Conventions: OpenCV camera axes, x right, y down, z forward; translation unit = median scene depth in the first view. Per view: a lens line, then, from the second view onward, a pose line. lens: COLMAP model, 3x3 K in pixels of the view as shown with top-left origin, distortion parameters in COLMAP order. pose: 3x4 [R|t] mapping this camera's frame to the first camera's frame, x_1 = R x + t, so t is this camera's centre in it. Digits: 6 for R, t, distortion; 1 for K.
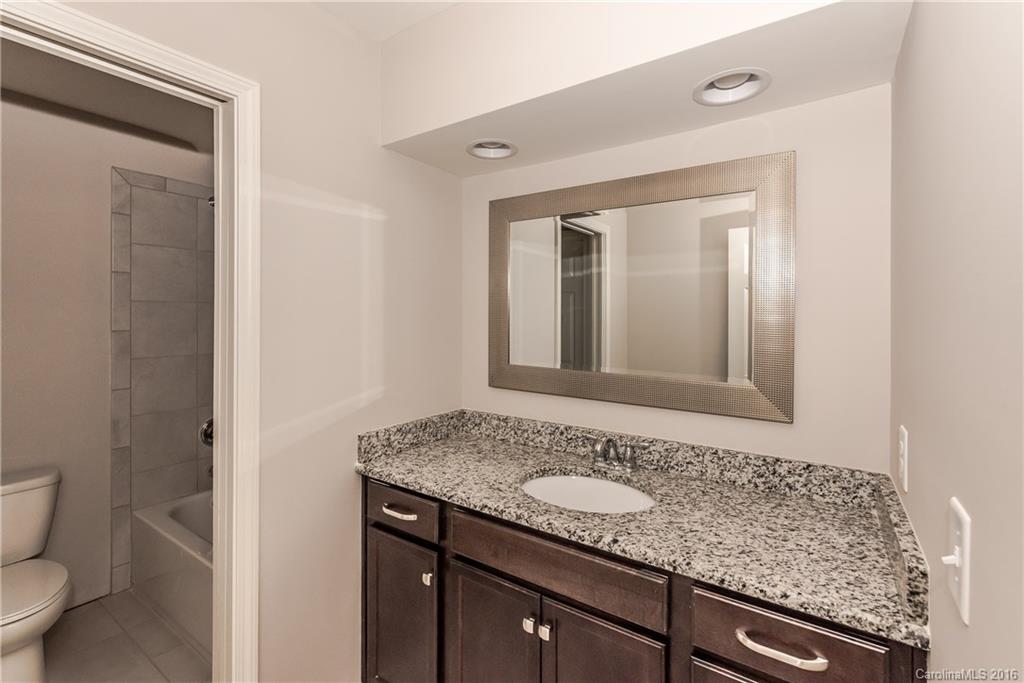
lens RADIAL K [[449.7, 0, 513.5], [0, 449.7, 314.8], [0, 0, 1]] dist [-0.040849, 0.000064]
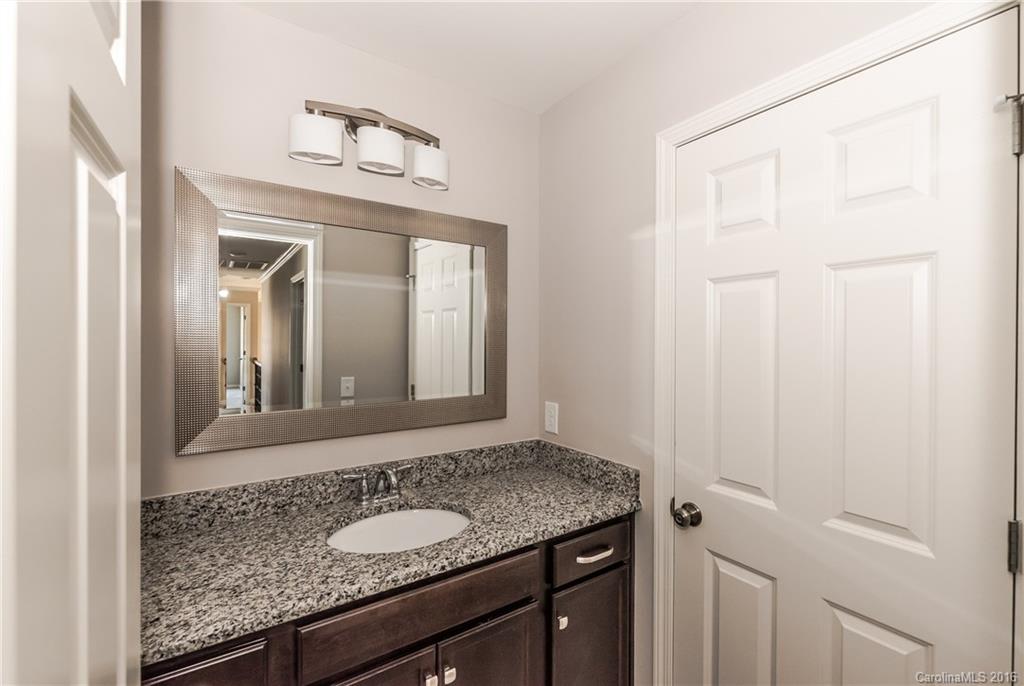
lens RADIAL K [[446.7, 0, 512.0], [0, 446.7, 343.0], [0, 0, 1]] dist [-0.000294, 0.000032]
pose [[0.376961, -0.005182, 0.926215, -0.754027], [0.002111, 0.999987, 0.004735, -0.003463], [-0.926227, 0.000170, 0.376967, 0.504317]]
